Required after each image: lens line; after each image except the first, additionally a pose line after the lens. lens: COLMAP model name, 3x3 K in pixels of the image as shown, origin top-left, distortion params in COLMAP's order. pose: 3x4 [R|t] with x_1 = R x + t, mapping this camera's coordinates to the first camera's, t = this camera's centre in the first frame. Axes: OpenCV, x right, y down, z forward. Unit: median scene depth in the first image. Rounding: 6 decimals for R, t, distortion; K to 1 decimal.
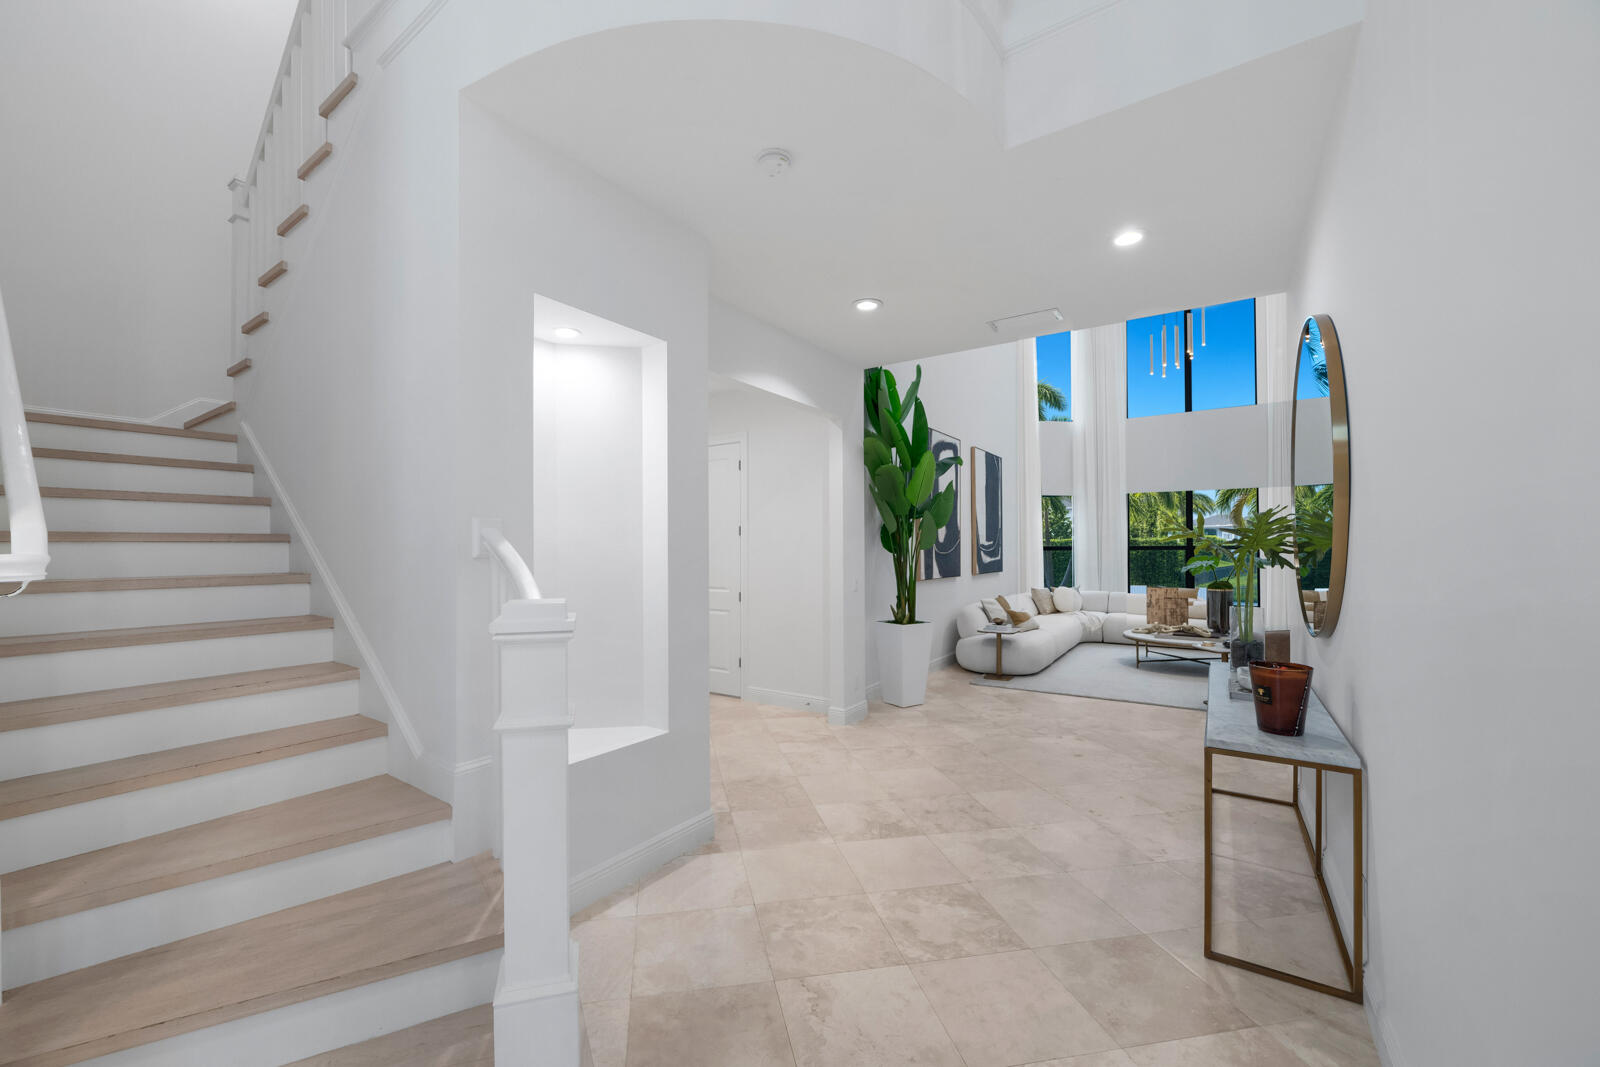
lens RADIAL K [[622.2, 0, 773.3], [0, 622.2, 545.6], [0, 0, 1]] dist [-0.016013, 0.000148]
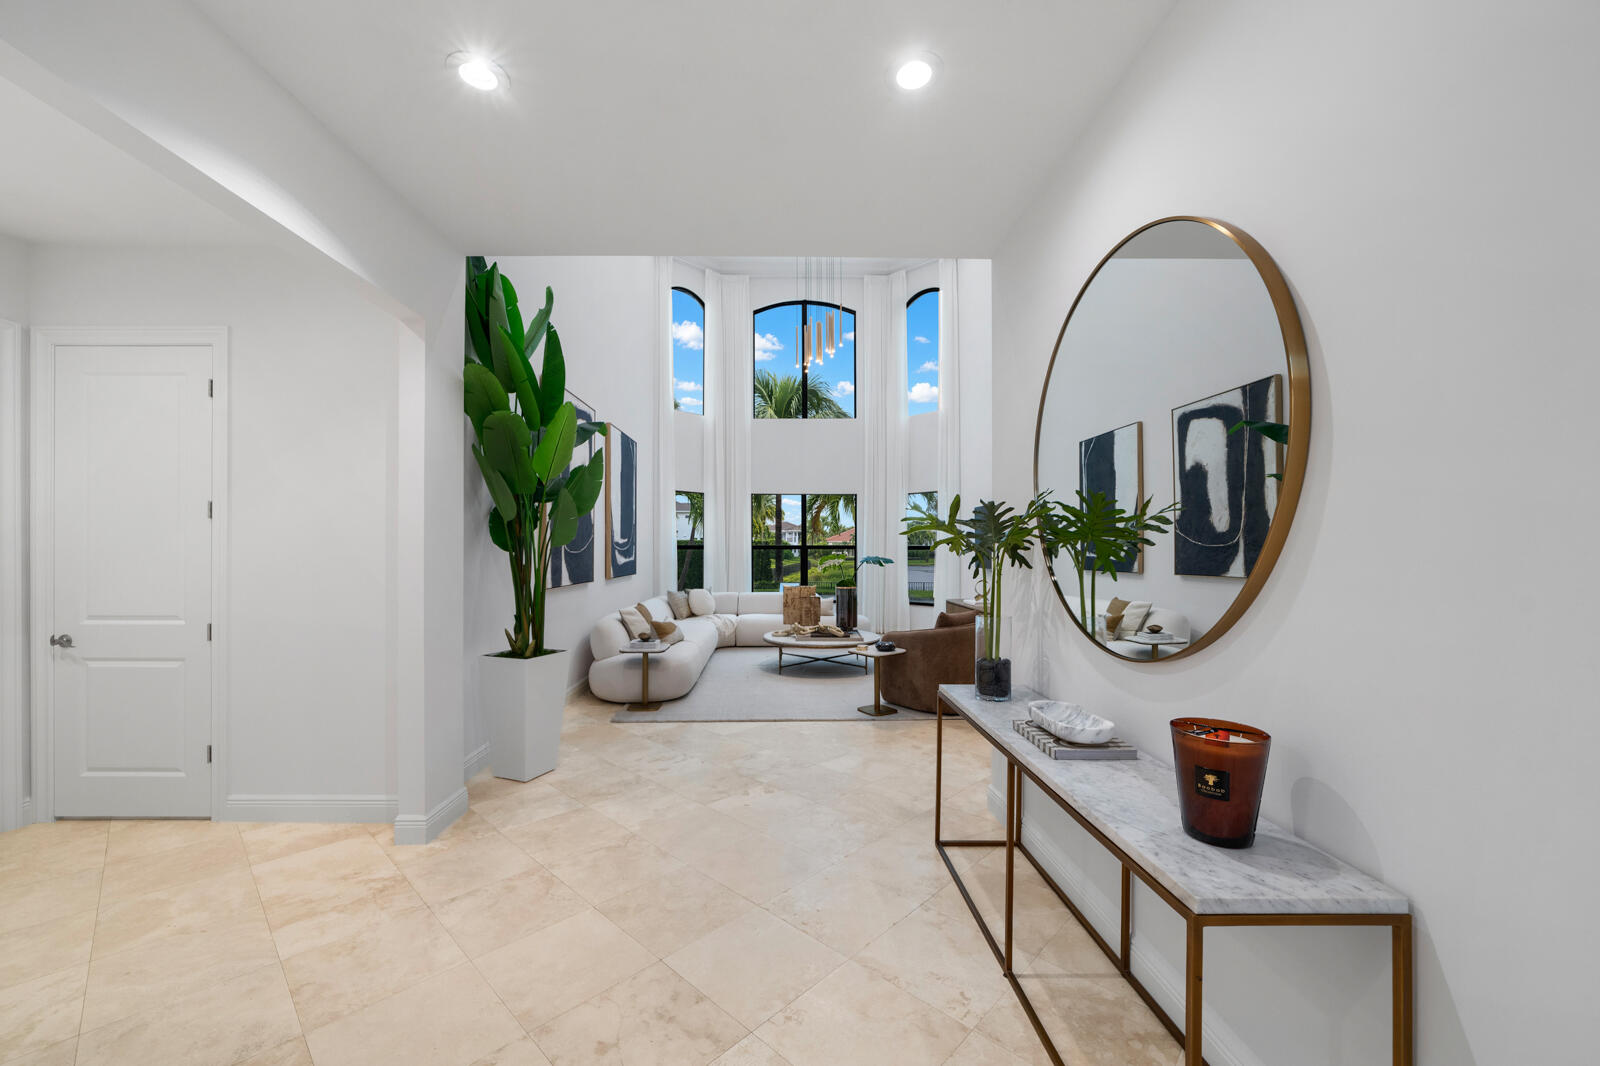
lens RADIAL K [[622.2, 0, 773.3], [0, 622.2, 545.1], [0, 0, 1]] dist [-0.016013, 0.000148]
pose [[0.816611, 0.007364, 0.577142, 0.038098], [-0.006550, 0.999972, -0.003492, 0.005367], [-0.577151, -0.000929, 0.816637, 0.286076]]
